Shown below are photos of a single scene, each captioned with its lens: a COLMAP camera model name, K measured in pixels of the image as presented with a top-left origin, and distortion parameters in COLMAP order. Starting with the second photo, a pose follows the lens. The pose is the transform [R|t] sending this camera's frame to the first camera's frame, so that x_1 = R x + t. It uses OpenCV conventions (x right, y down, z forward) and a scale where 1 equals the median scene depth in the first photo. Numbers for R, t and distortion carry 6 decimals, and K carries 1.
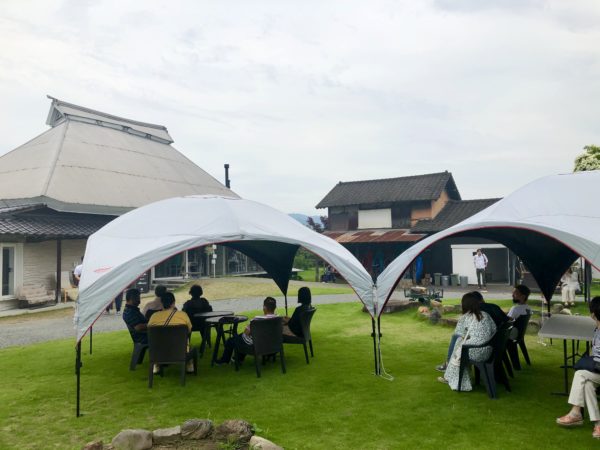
lens RADIAL K [[490.3, 0, 300.0], [0, 490.3, 225.0], [0, 0, 1]] dist [0.044233, -0.006931]
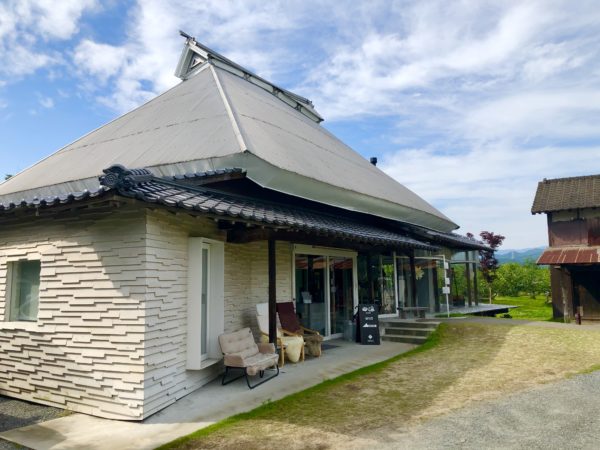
lens RADIAL K [[490.3, 0, 300.0], [0, 490.3, 225.0], [0, 0, 1]] dist [0.044233, -0.006931]
pose [[0.999305, 0.007727, -0.036468, -0.322346], [-0.009907, 0.998151, -0.059978, 0.032501], [0.035937, 0.060297, 0.997533, 0.366871]]
